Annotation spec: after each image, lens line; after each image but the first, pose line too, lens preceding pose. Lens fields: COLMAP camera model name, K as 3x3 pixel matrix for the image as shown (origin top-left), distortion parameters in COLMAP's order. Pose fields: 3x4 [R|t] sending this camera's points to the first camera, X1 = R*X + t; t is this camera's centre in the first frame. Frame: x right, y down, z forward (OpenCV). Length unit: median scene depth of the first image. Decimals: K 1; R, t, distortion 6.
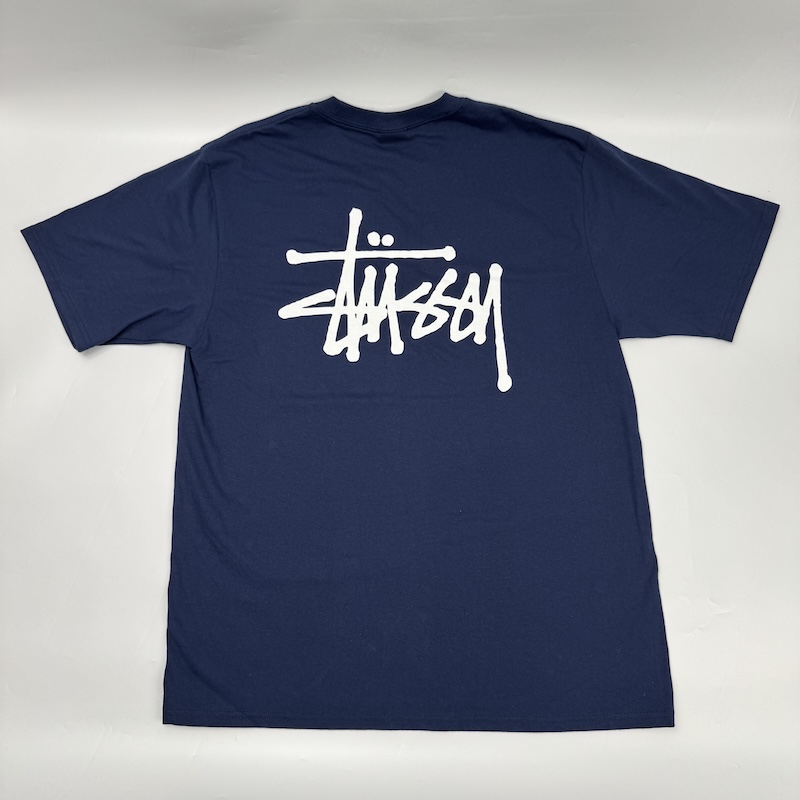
lens RADIAL K [[1100.1, 0, 400.3], [0, 1100.1, 399.0], [0, 0, 1]] dist [0.186301, 0.000000]
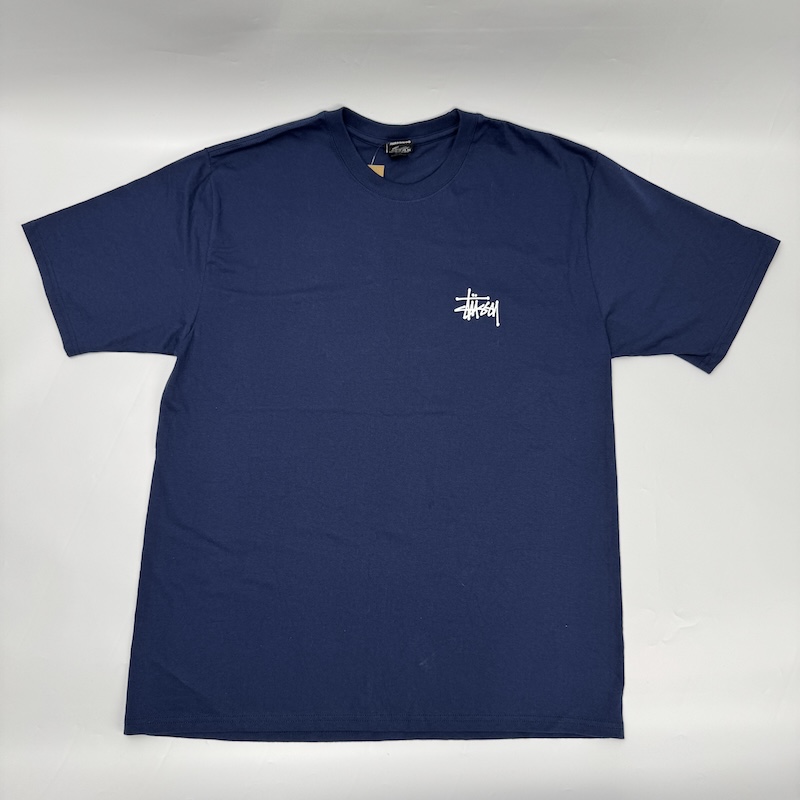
lens RADIAL K [[1100.1, 0, 400.8], [0, 1100.1, 399.7], [0, 0, 1]] dist [0.186301, 0.000000]
pose [[0.999741, 0.008088, 0.021267, -0.453346], [-0.007964, 0.999951, -0.005934, 0.360254], [-0.021314, 0.005763, 0.999756, -3.989859]]
